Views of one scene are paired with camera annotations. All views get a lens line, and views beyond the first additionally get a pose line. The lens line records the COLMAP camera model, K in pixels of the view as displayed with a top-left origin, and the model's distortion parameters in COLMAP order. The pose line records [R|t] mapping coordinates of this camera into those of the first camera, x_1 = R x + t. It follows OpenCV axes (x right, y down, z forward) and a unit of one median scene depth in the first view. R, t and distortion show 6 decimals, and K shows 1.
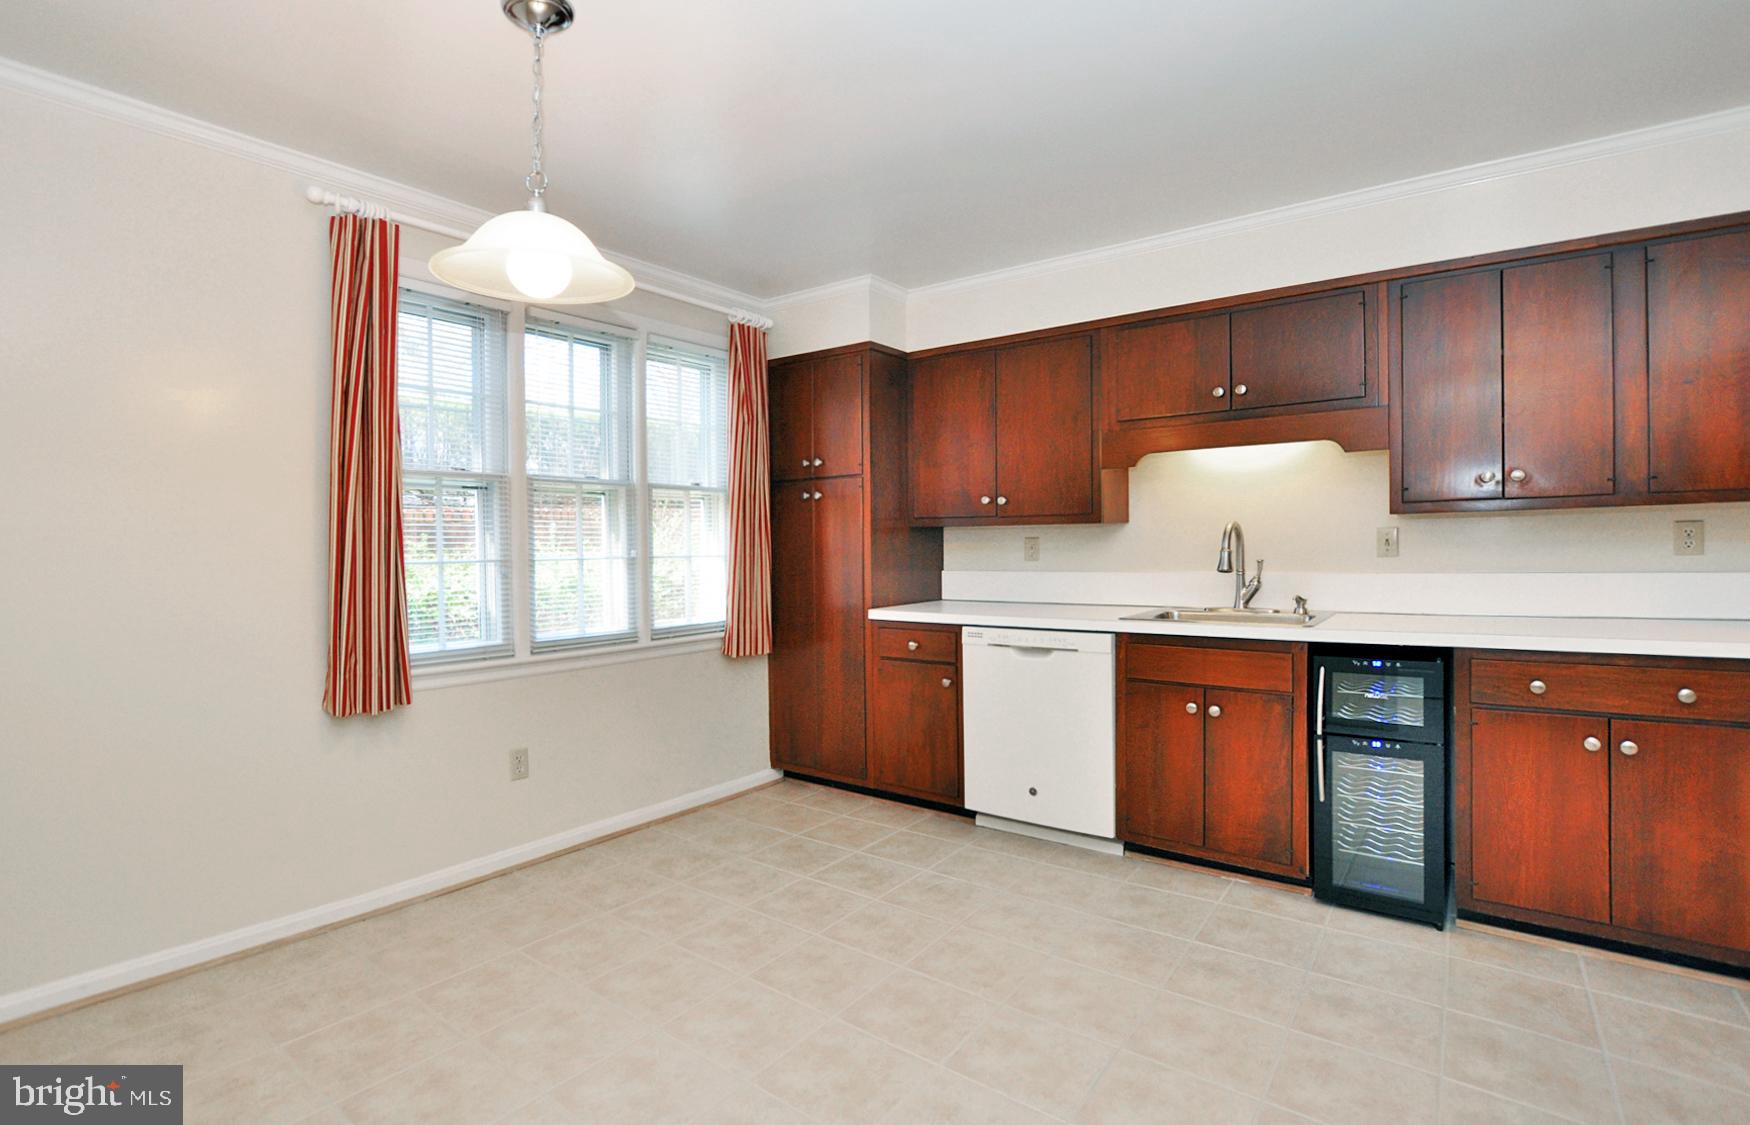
lens RADIAL K [[838.0, 0, 829.1], [0, 838.0, 519.6], [0, 0, 1]] dist [-0.035713, -0.000234]
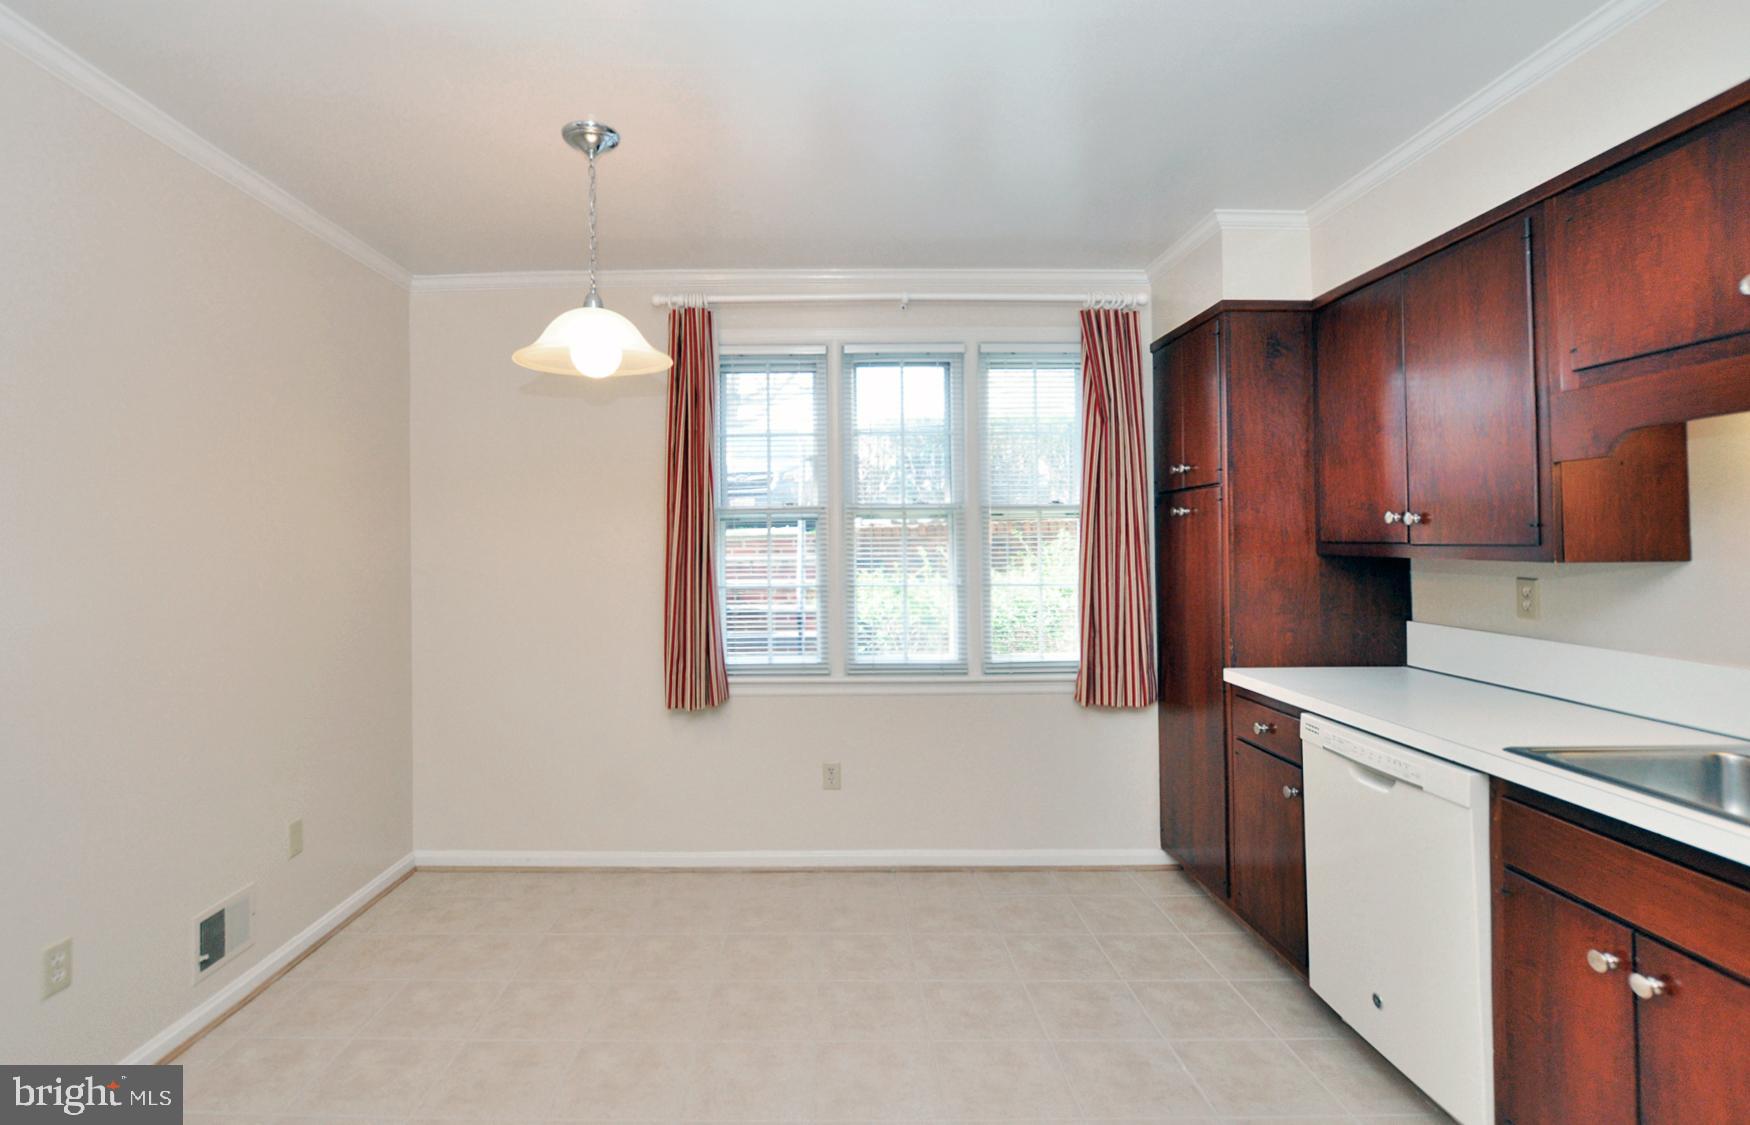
lens RADIAL K [[884.2, 0, 808.5], [0, 884.2, 540.4], [0, 0, 1]] dist [0.004090, 0.000636]
pose [[0.605320, 0.003127, -0.795976, 0.488099], [0.030148, 0.999185, 0.026852, -0.040427], [0.795411, -0.040252, 0.604732, 0.270347]]
